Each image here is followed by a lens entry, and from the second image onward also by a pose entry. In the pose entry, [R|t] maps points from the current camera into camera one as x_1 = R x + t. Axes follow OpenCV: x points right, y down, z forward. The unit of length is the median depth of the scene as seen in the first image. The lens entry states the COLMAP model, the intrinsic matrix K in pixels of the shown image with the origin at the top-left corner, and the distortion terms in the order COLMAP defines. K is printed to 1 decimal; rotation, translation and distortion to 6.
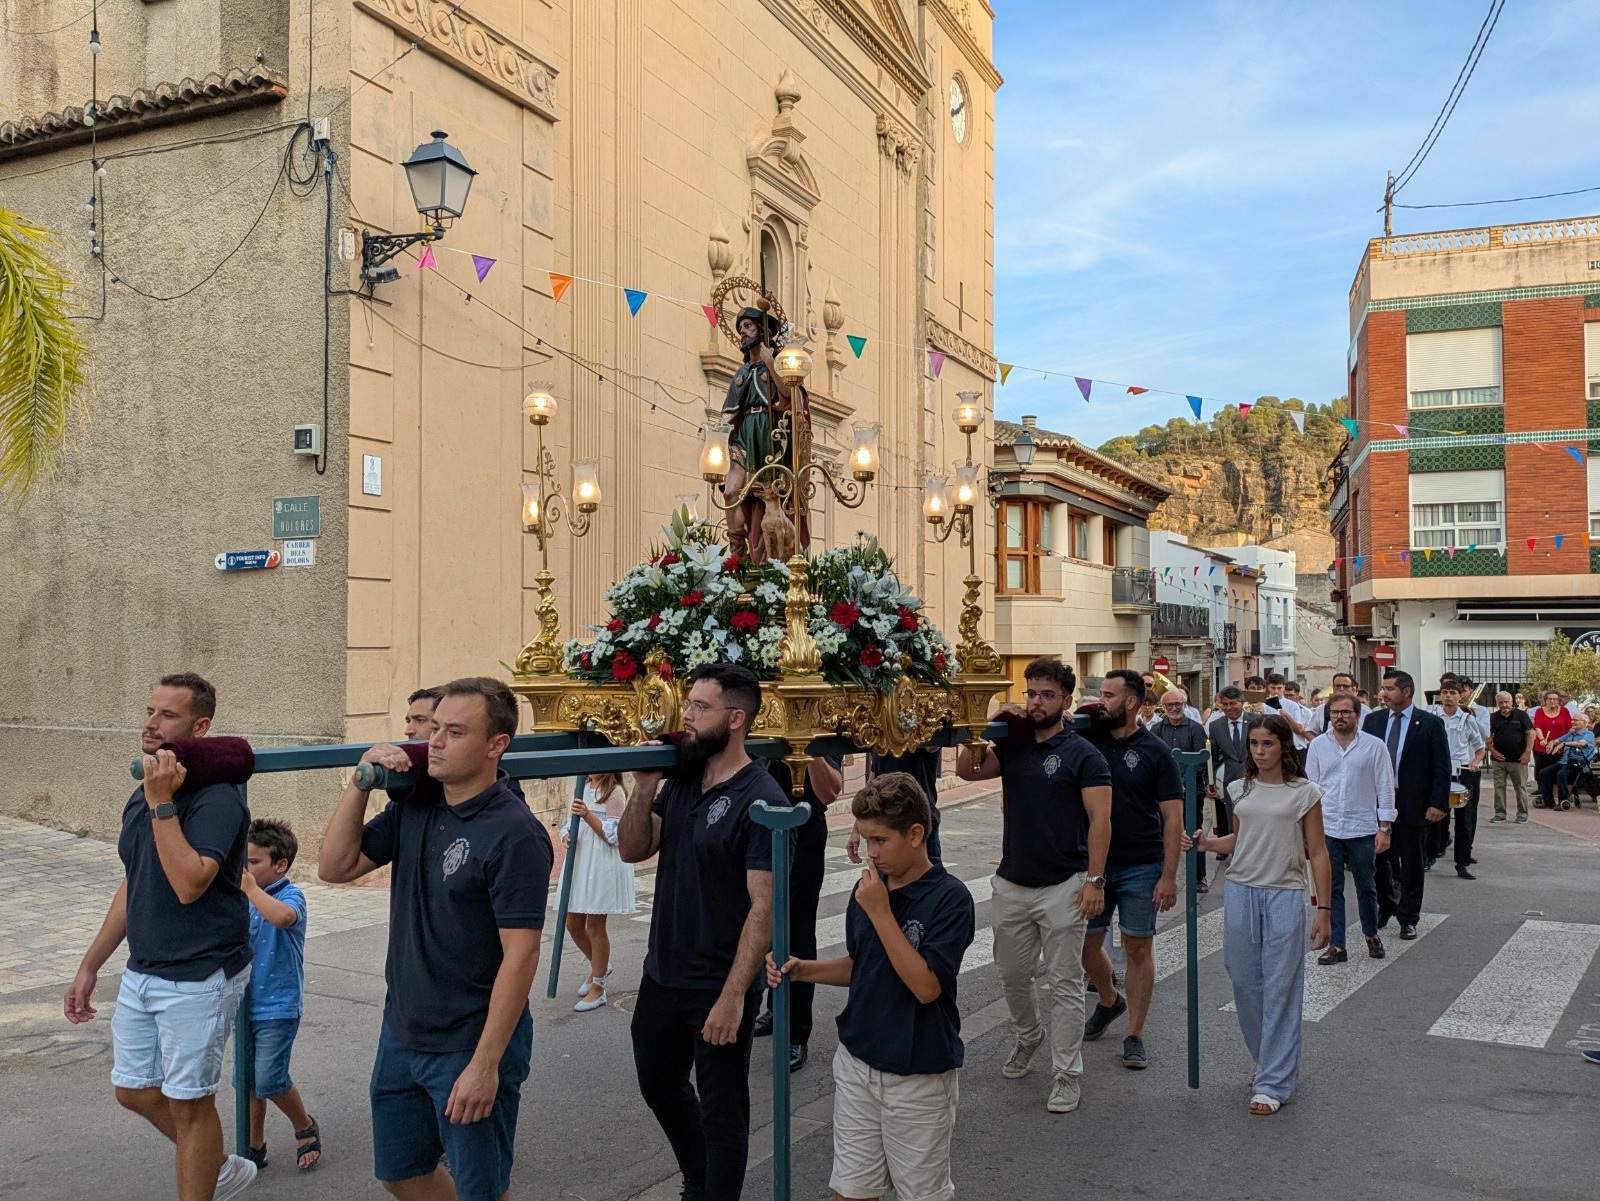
lens RADIAL K [[1364.8, 0, 800.0], [0, 1364.8, 600.5], [0, 0, 1]] dist [0.007498, -0.003593]
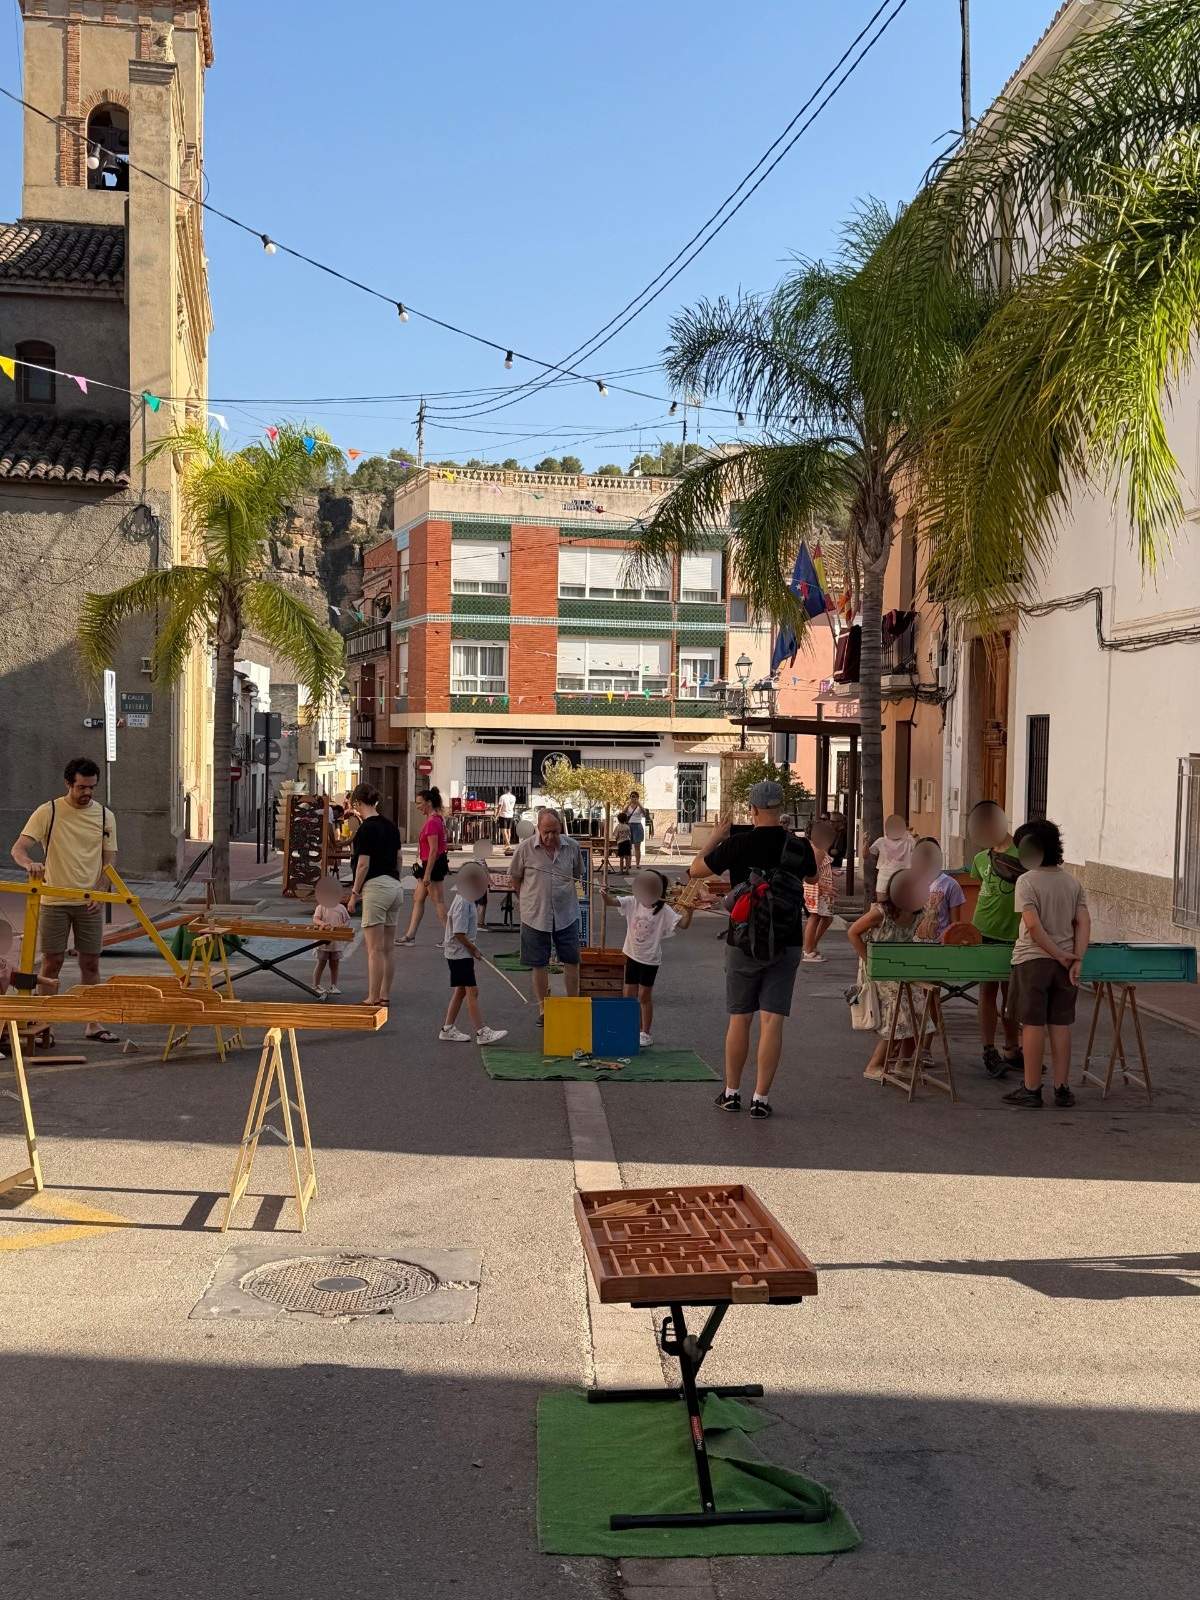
lens RADIAL K [[1364.8, 0, 600.0], [0, 1364.8, 800.0], [0, 0, 1]] dist [0.007498, -0.003593]
pose [[0.821587, -0.003726, 0.570072, -0.471212], [-0.035837, 0.997663, 0.058169, -0.029176], [-0.568956, -0.068221, 0.819533, -0.518391]]
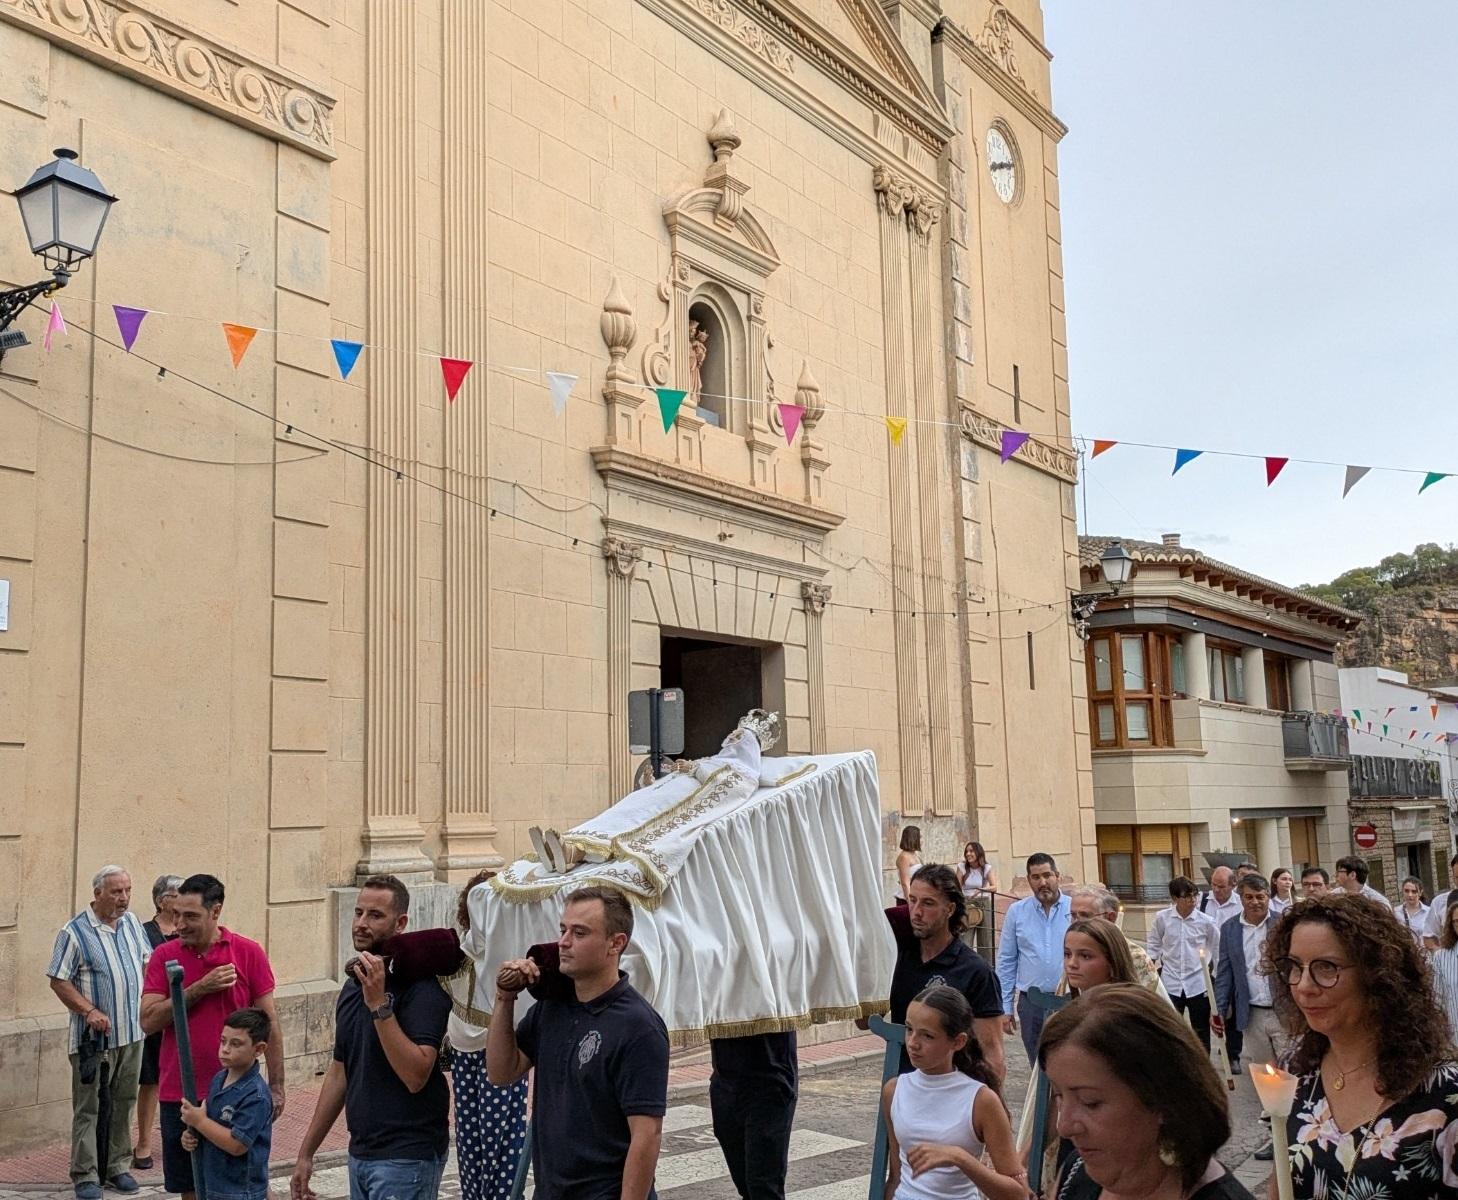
lens RADIAL K [[1429.4, 0, 729.0], [0, 1429.4, 600.0], [0, 0, 1]] dist [0.033678, -0.021427]
pose [[0.979179, -0.050821, -0.196535, 0.124453], [0.027022, 0.992170, -0.121933, 0.007104], [0.201193, 0.114084, 0.972886, 0.163989]]
